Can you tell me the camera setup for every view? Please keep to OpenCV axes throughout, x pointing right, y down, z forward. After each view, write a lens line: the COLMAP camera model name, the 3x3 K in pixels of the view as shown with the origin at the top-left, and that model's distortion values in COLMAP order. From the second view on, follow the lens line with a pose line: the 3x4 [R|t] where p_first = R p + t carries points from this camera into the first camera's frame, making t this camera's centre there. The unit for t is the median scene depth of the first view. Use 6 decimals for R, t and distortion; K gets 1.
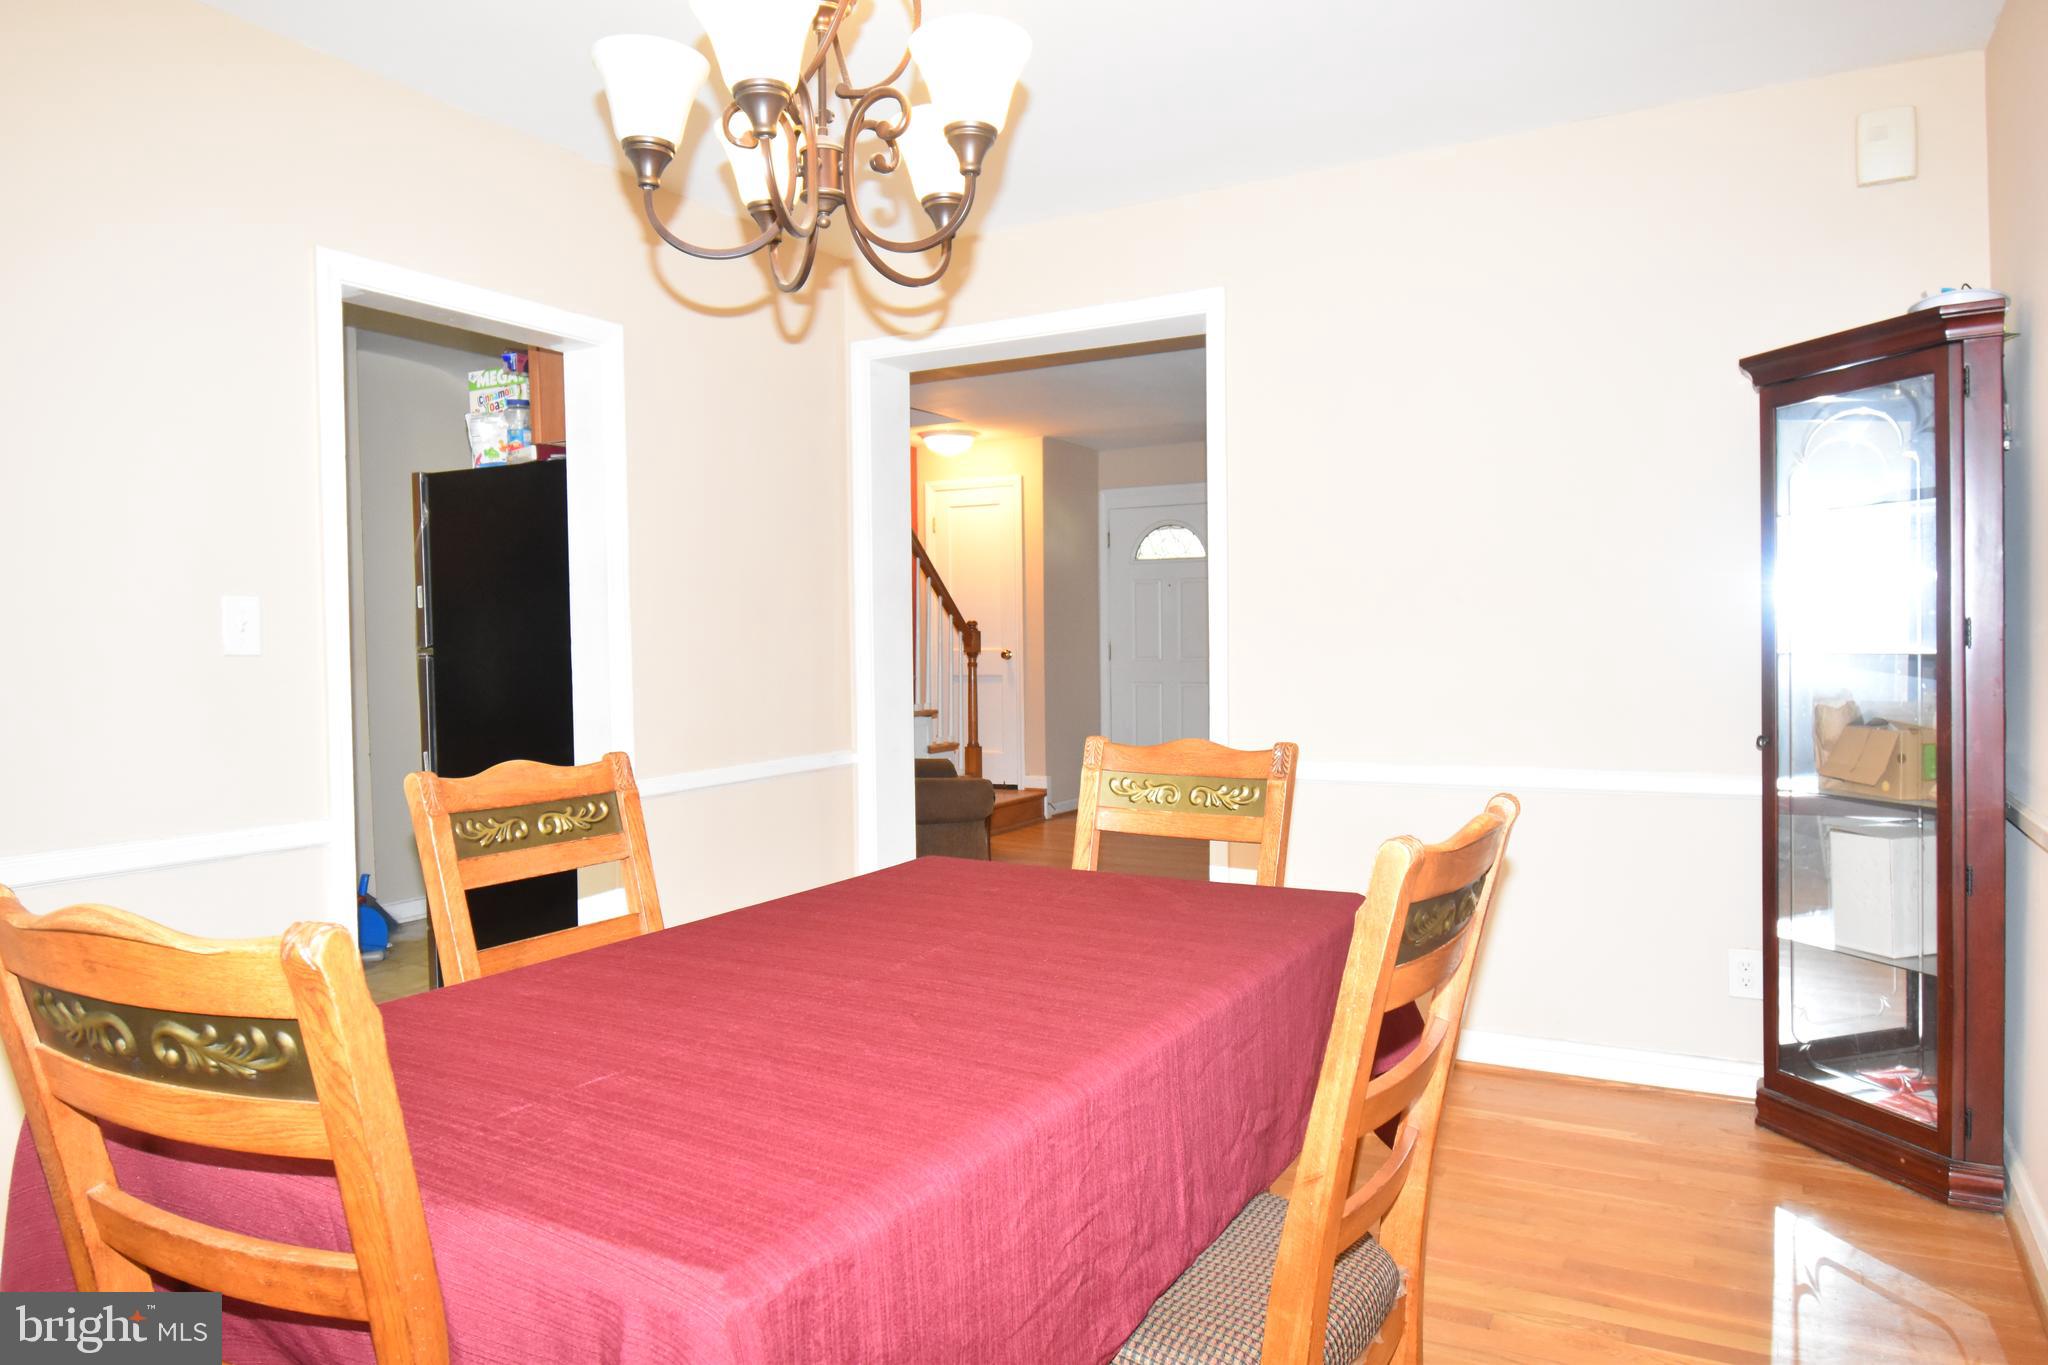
lens RADIAL K [[1360.0, 0, 1030.3], [0, 1360.0, 685.7], [0, 0, 1]] dist [0.014646, -0.030944]
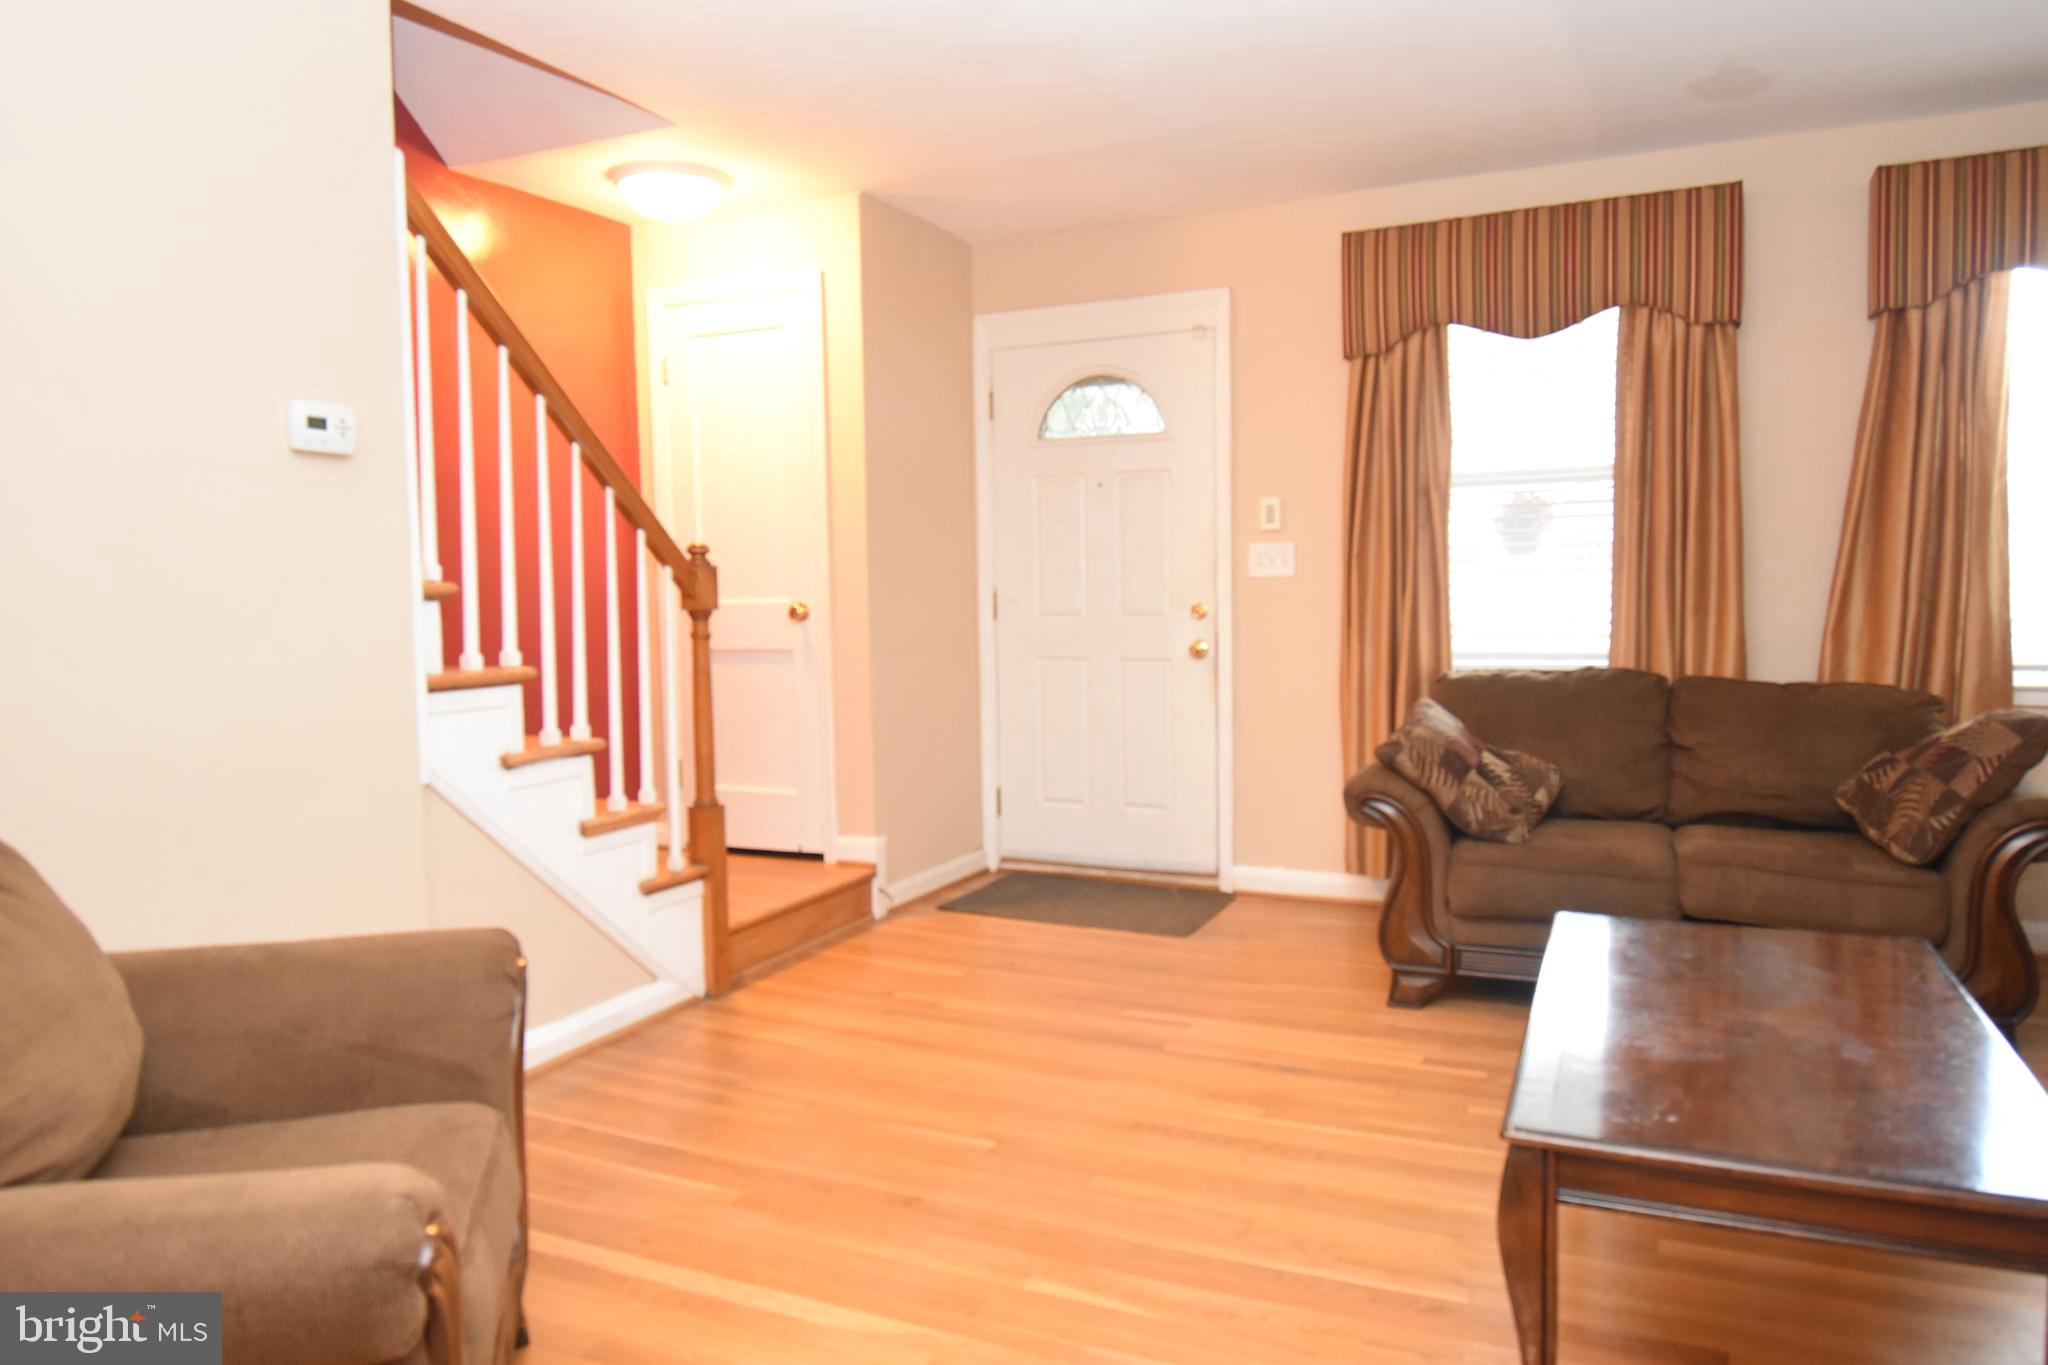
lens RADIAL K [[1360.0, 0, 1030.3], [0, 1360.0, 685.7], [0, 0, 1]] dist [0.014646, -0.030944]
pose [[0.997607, -0.010179, 0.068385, 0.040859], [0.007438, 0.999163, 0.040213, -0.016825], [-0.068737, -0.039608, 0.996848, 0.521831]]
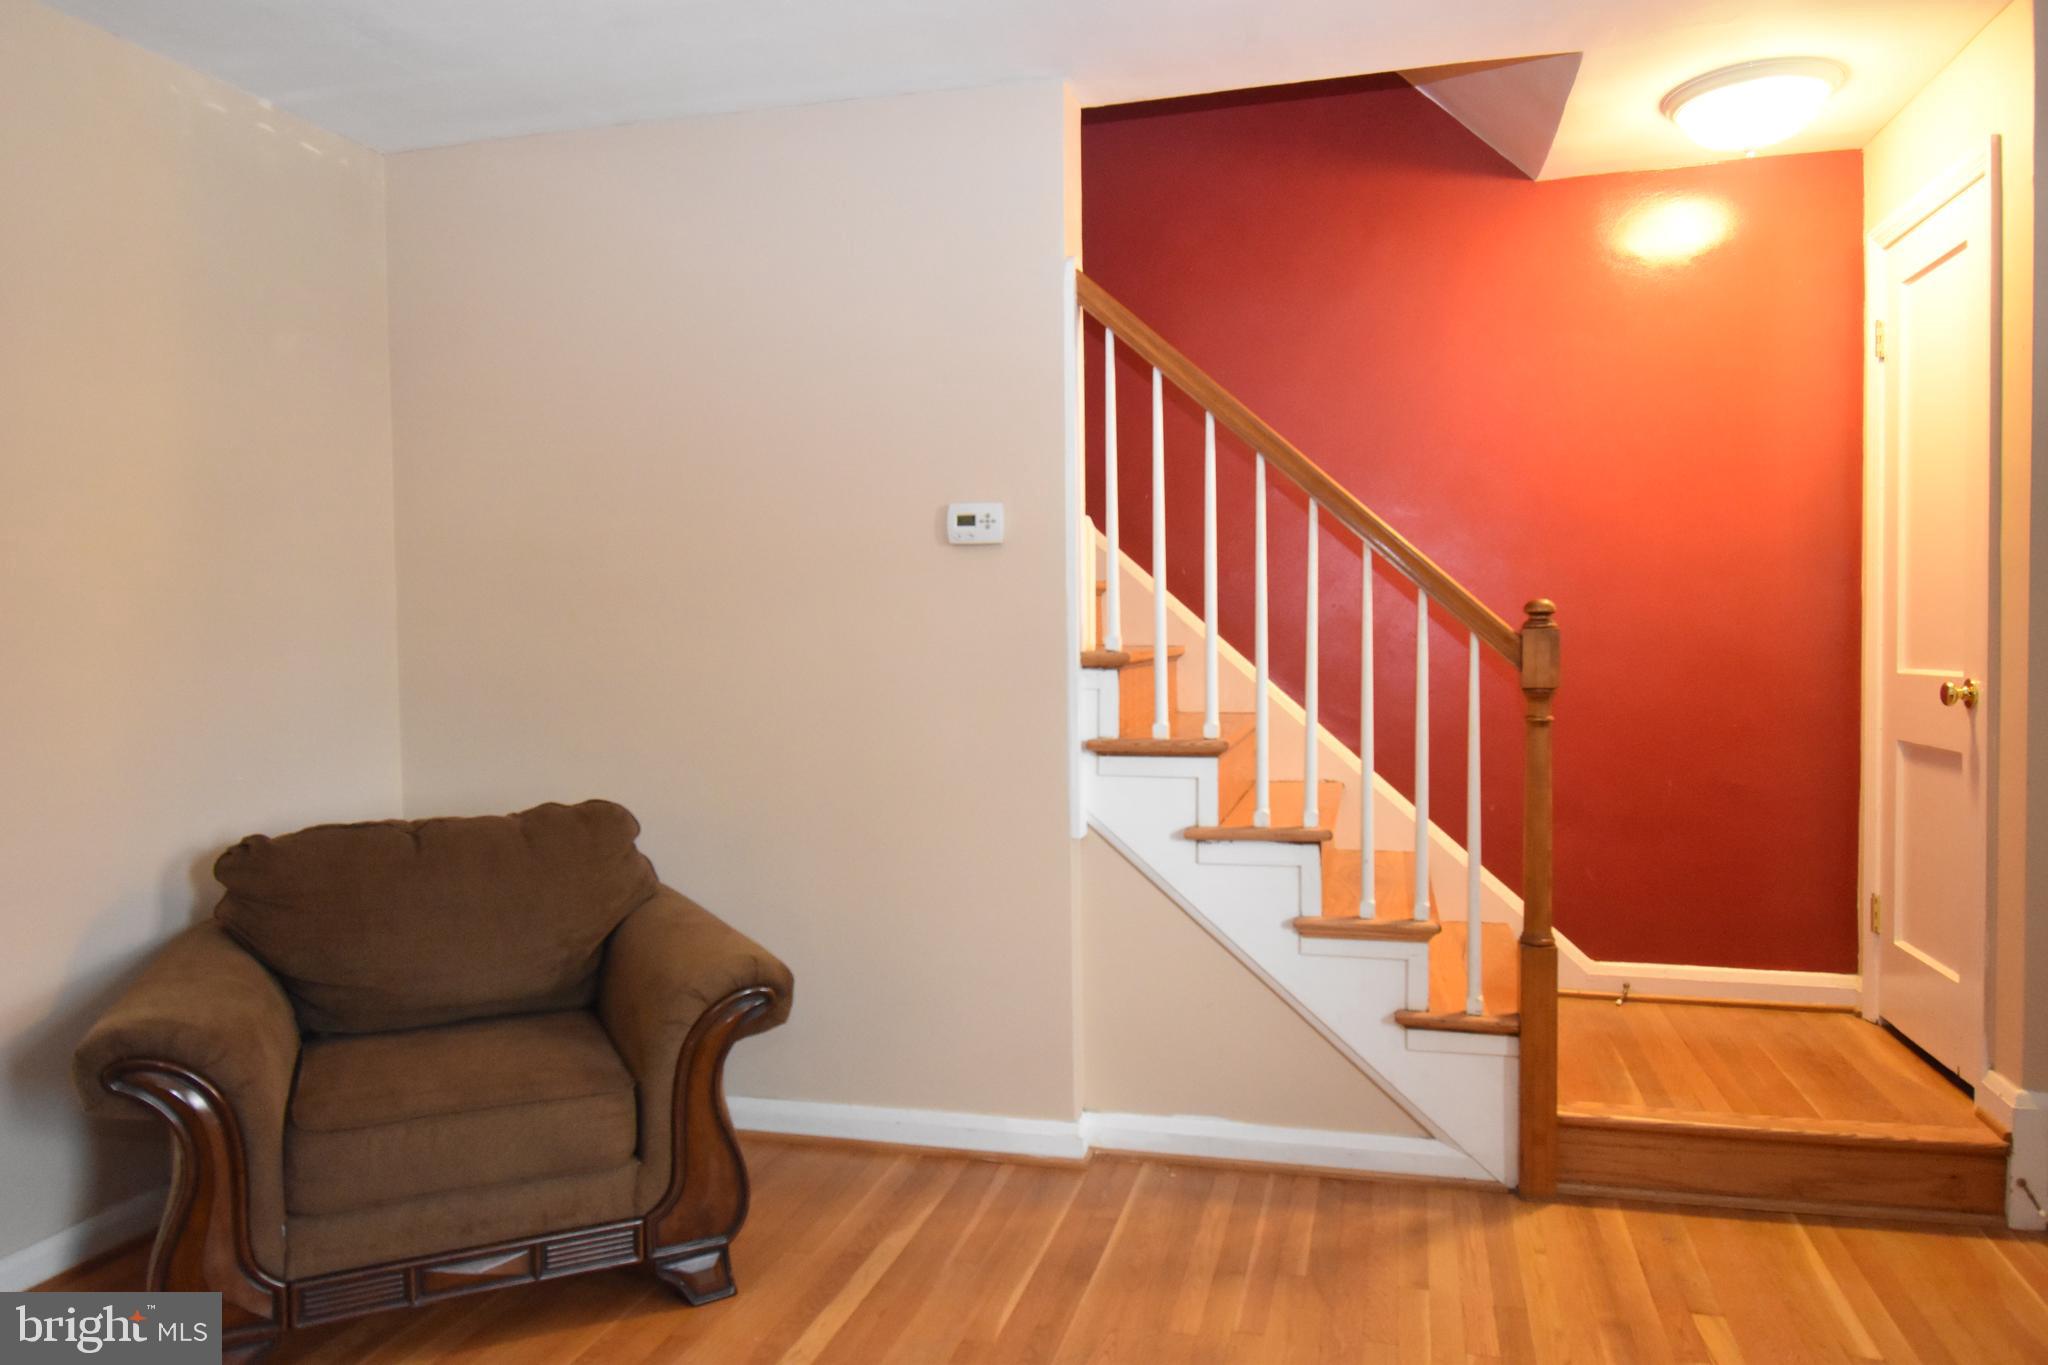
lens RADIAL K [[1360.0, 0, 1030.3], [0, 1360.0, 685.7], [0, 0, 1]] dist [0.014646, -0.030944]
pose [[0.243450, 0.043481, -0.968938, 0.283494], [-0.024979, 0.998944, 0.038551, -0.036524], [0.969592, 0.014818, 0.244279, 0.791074]]
